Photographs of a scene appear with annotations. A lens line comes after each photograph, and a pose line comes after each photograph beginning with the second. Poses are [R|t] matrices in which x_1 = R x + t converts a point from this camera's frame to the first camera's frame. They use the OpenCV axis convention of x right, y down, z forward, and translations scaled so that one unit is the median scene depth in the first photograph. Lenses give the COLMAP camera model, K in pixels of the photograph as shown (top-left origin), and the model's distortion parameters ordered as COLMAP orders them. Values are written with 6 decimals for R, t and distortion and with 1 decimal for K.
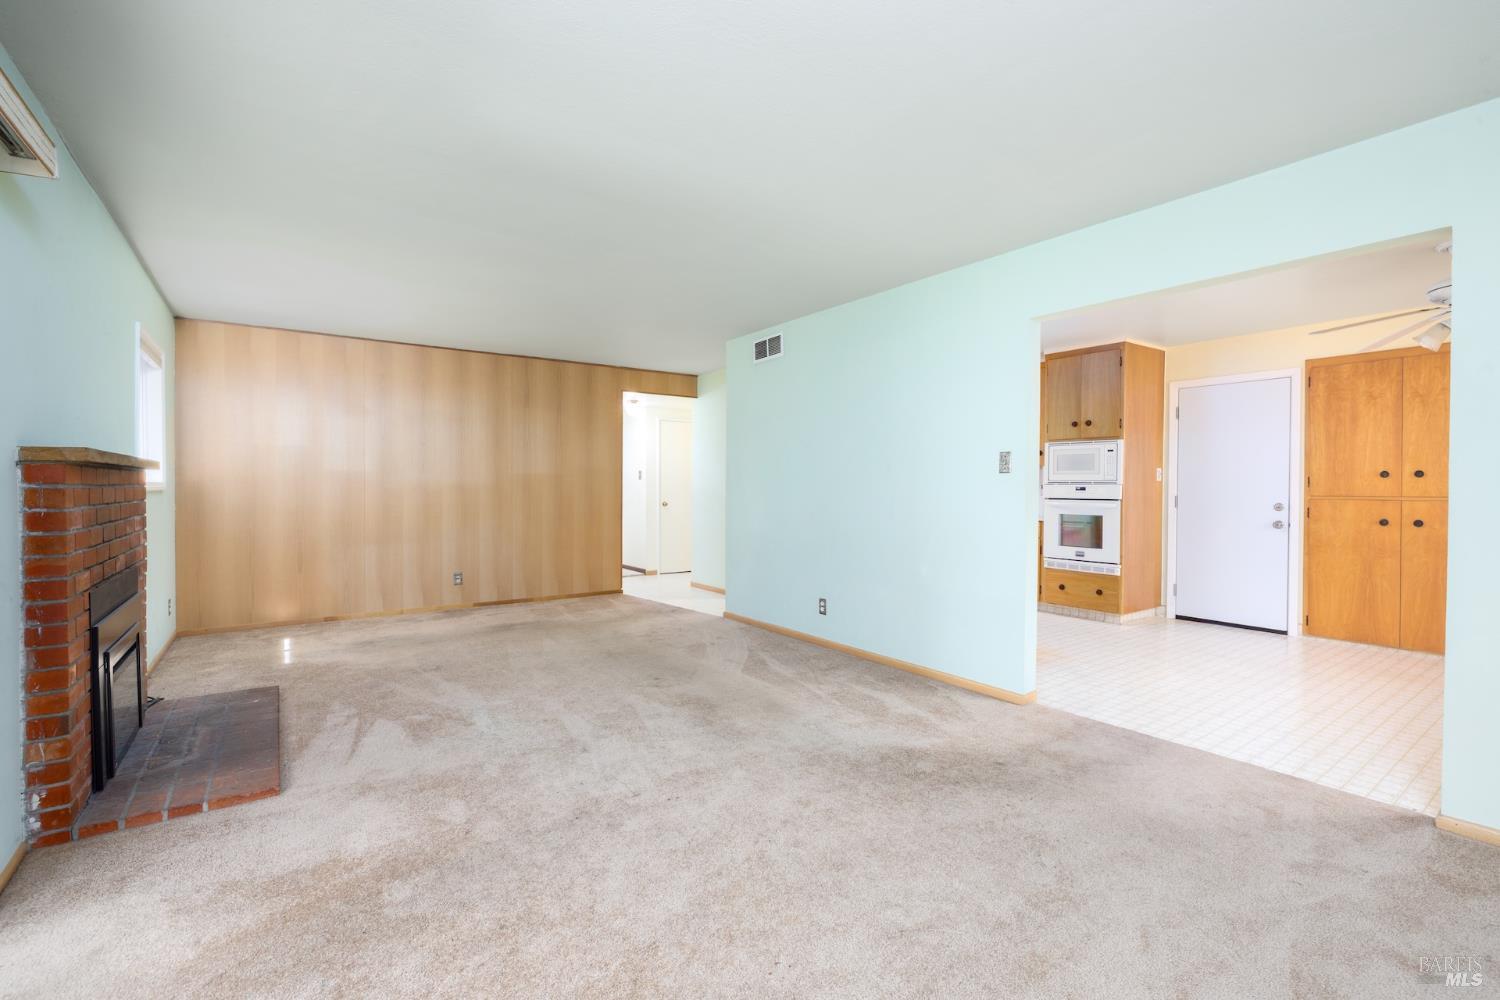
lens RADIAL K [[670.0, 0, 766.7], [0, 670.0, 496.4], [0, 0, 1]] dist [-0.000259, 0.000234]
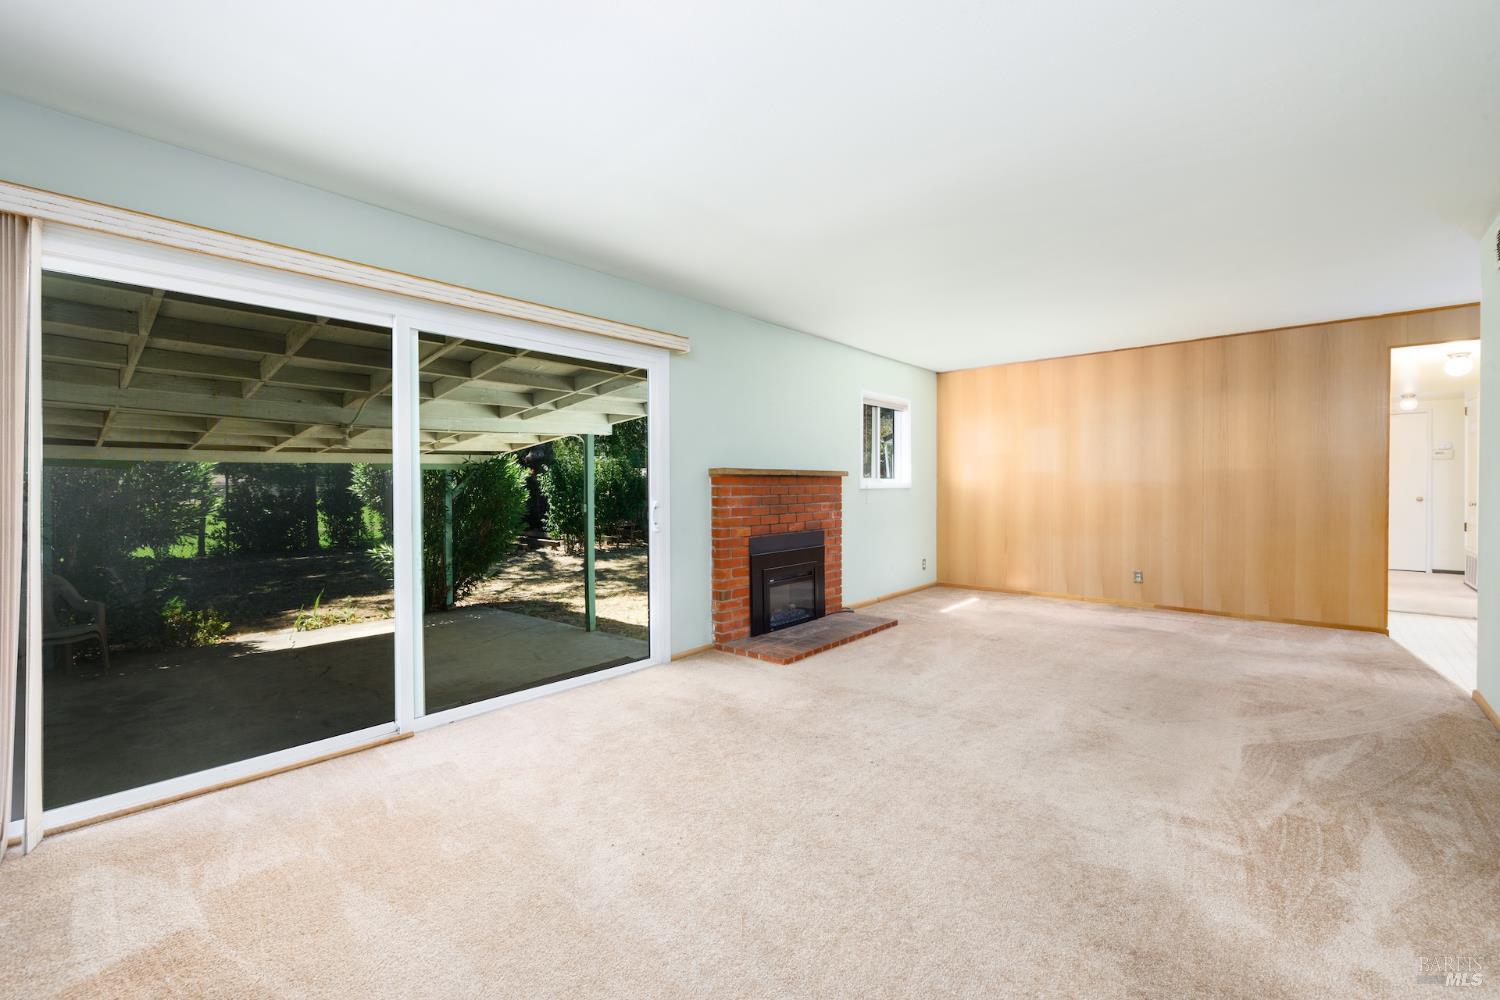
lens RADIAL K [[629.0, 0, 750.0], [0, 629.0, 500.0], [0, 0, 1]] dist [0.000282, 0.000052]
pose [[0.215628, 0.019973, -0.976271, 0.524980], [-0.011535, 0.999773, 0.017906, -0.004238], [0.976407, 0.007401, 0.215809, 0.357215]]
